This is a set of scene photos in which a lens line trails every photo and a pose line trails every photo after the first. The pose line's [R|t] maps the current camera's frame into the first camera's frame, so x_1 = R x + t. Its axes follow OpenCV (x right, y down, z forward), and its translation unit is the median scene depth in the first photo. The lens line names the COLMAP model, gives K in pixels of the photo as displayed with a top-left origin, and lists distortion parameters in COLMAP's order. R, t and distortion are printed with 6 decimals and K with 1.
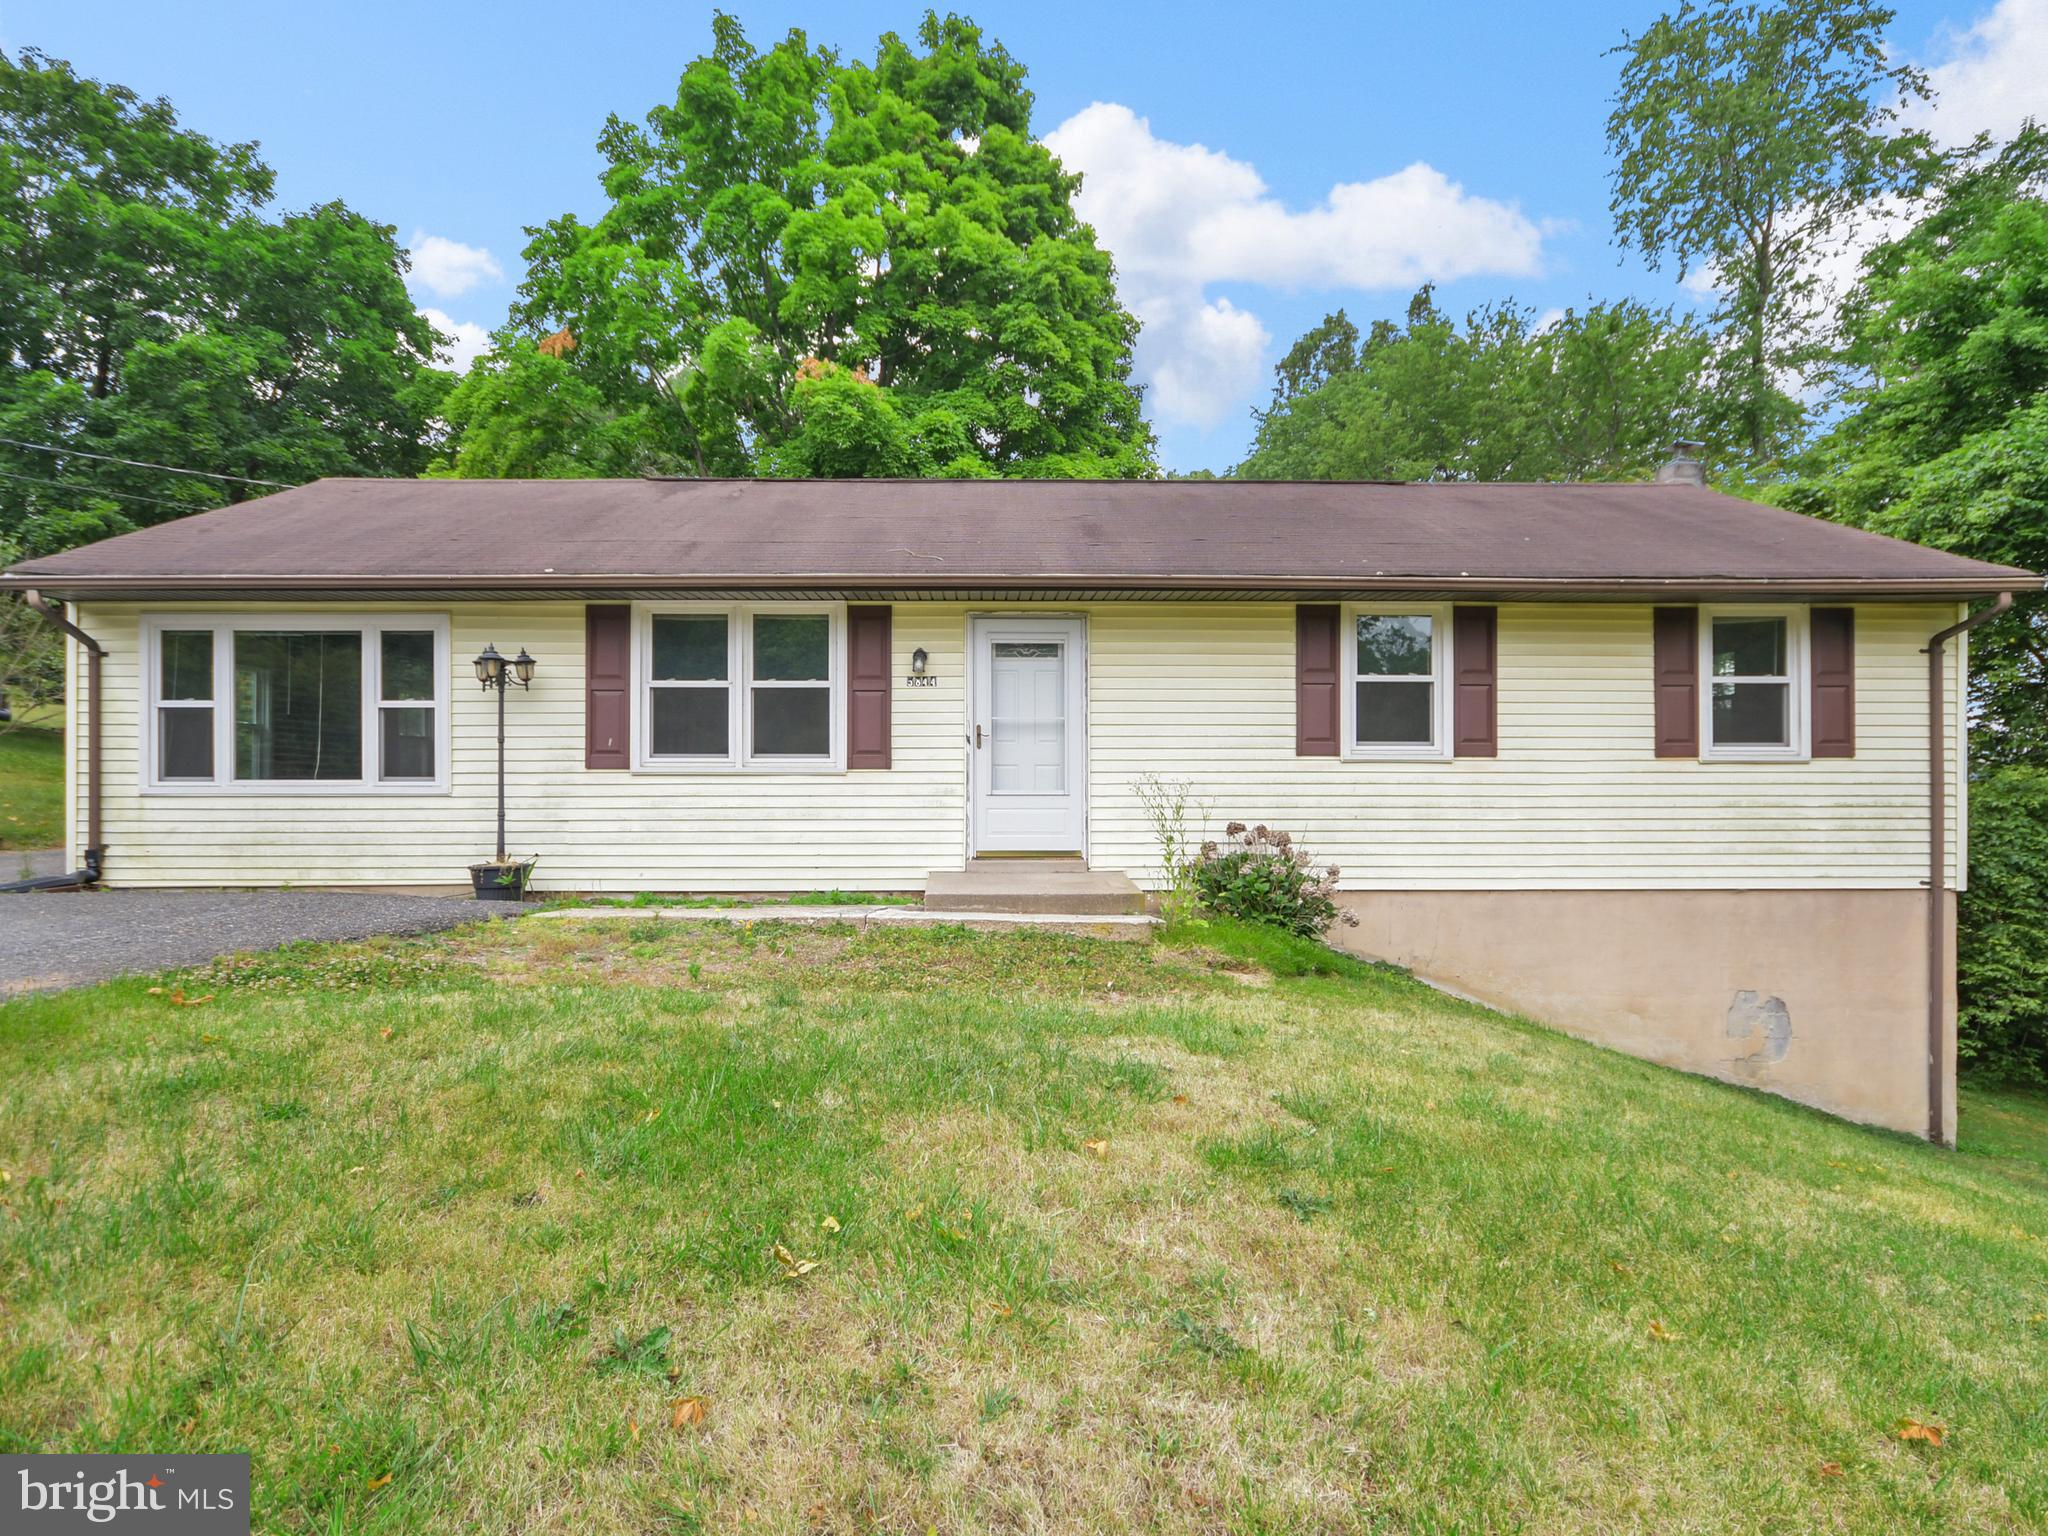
lens RADIAL K [[1106.4, 0, 1002.5], [0, 1106.4, 770.1], [0, 0, 1]] dist [0.002367, 0.002196]
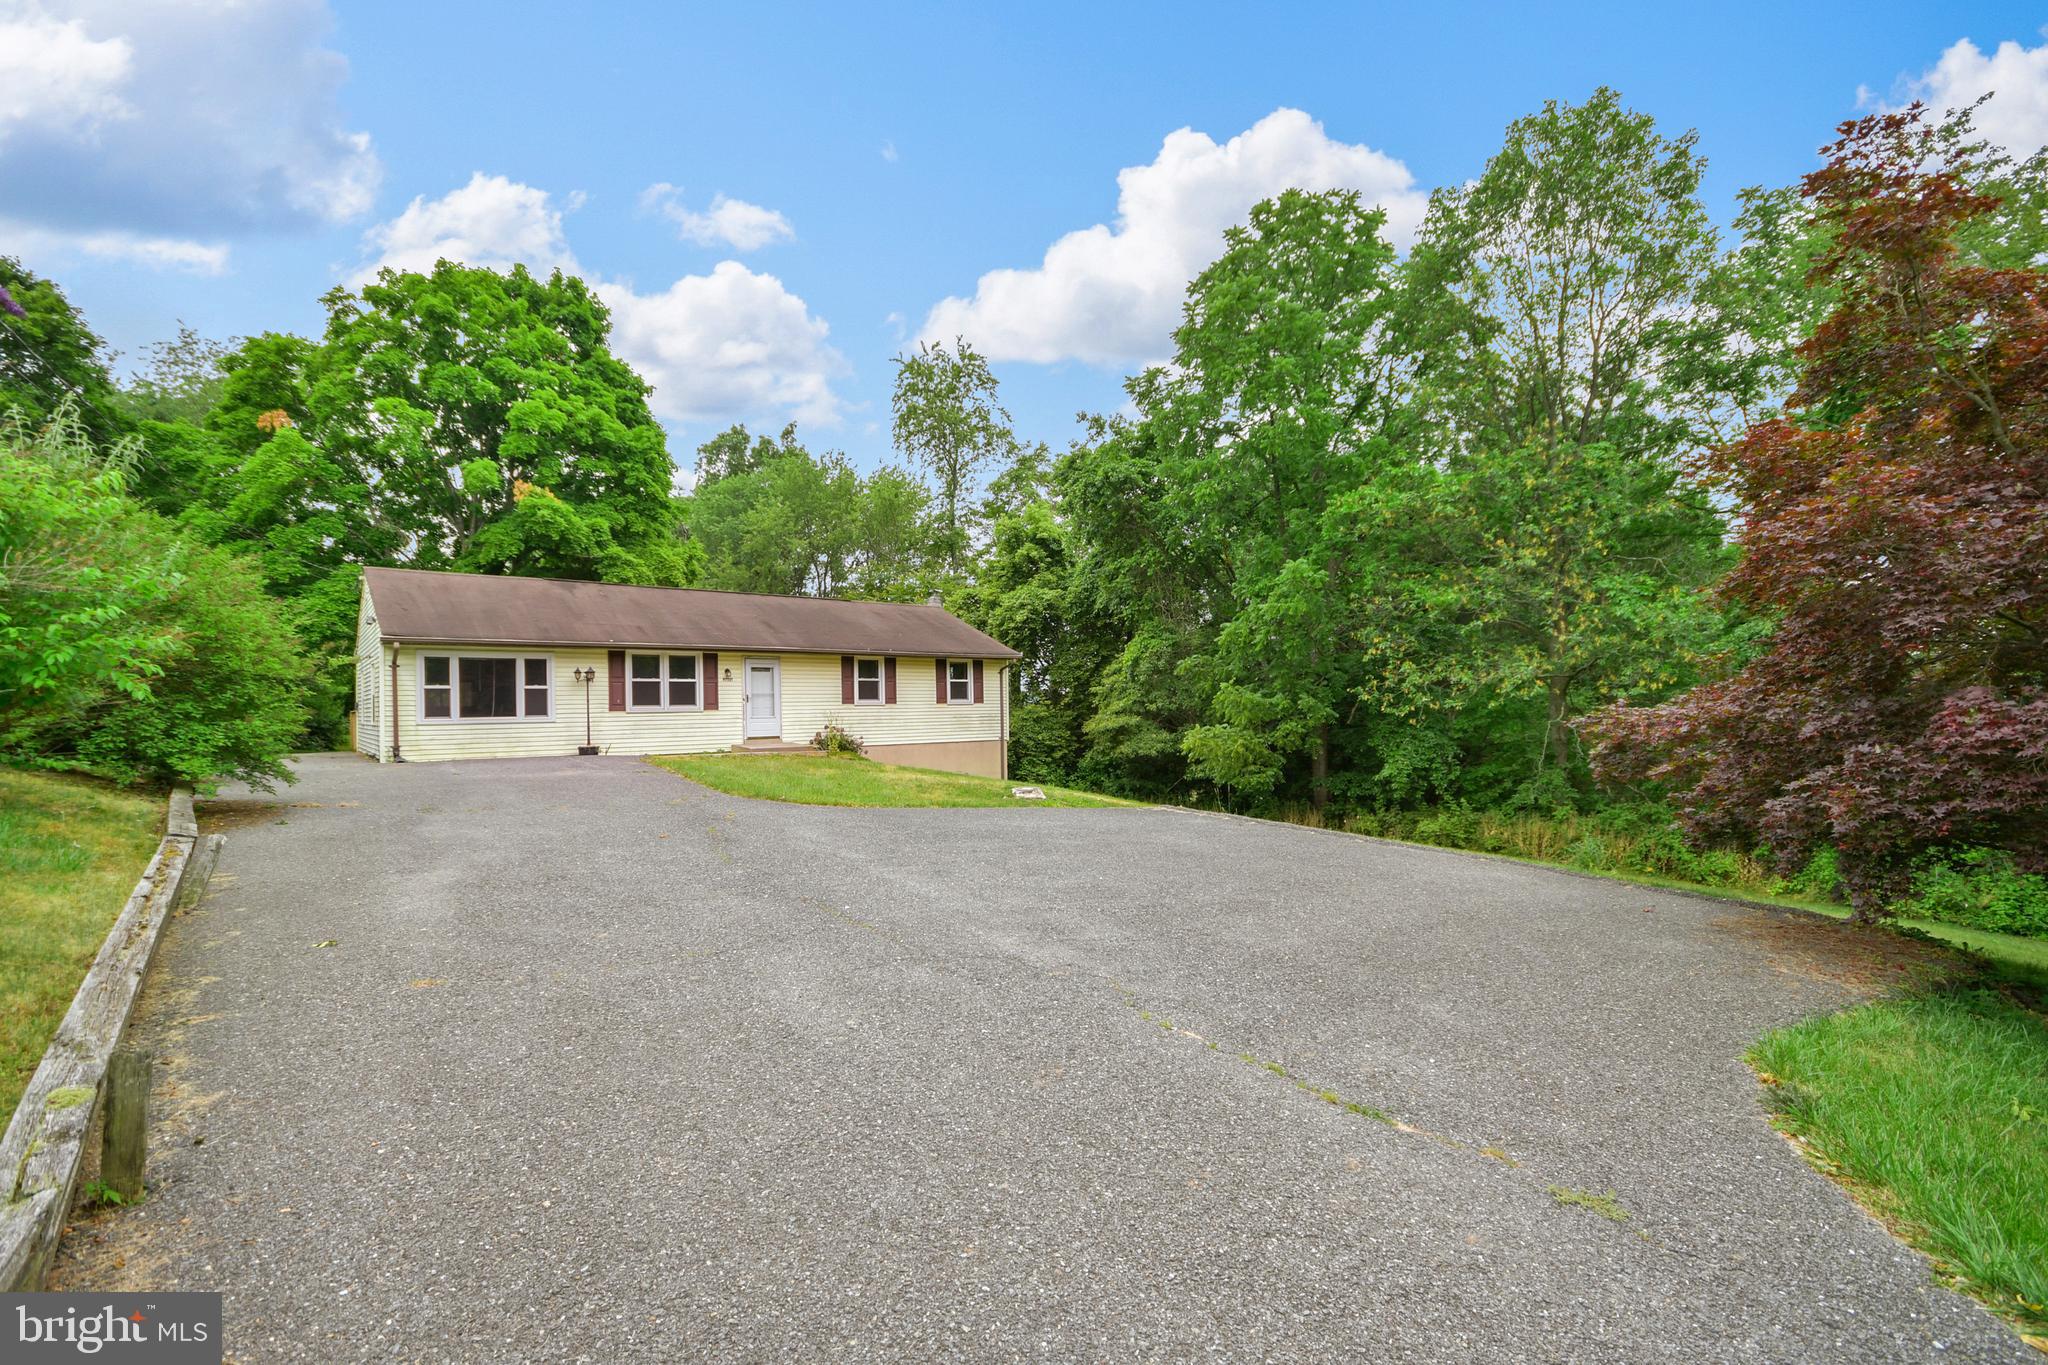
lens RADIAL K [[898.4, 0, 1013.9], [0, 898.4, 680.8], [0, 0, 1]] dist [0.001831, 0.000048]
pose [[0.782583, 0.006548, 0.622512, -0.962971], [0.010421, 0.999667, -0.023615, -0.012676], [-0.622459, 0.024967, 0.782254, -1.336795]]
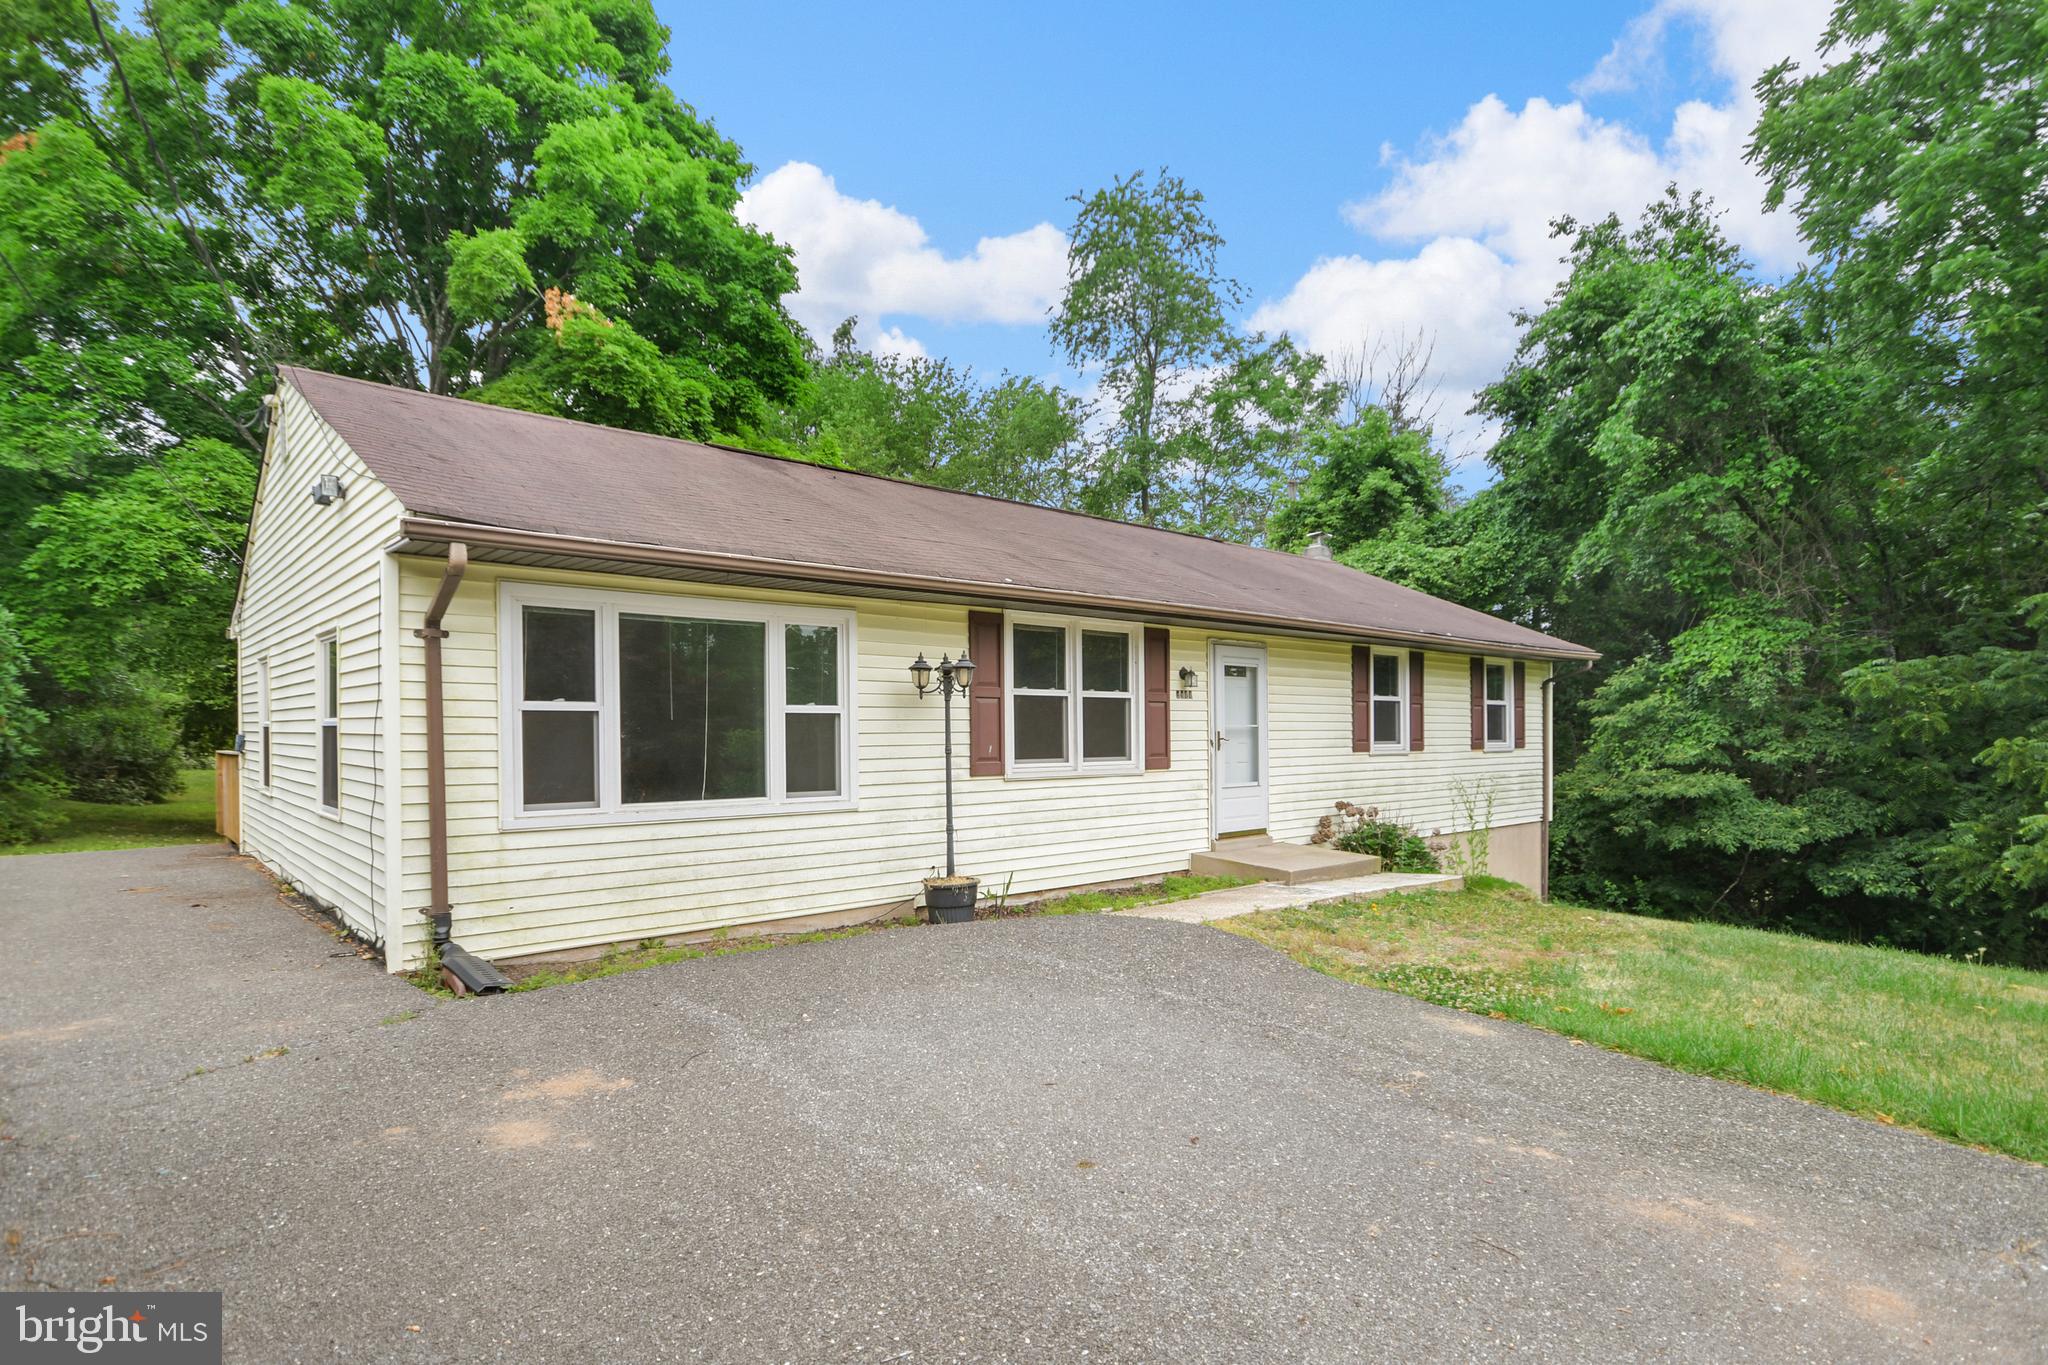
lens RADIAL K [[1072.9, 0, 1023.3], [0, 1072.9, 725.6], [0, 0, 1]] dist [-0.002813, -0.000661]
pose [[0.755166, 0.001248, 0.655532, -0.961500], [0.002892, 0.999982, -0.005235, -0.041187], [-0.655527, 0.005849, 0.755149, 0.240488]]
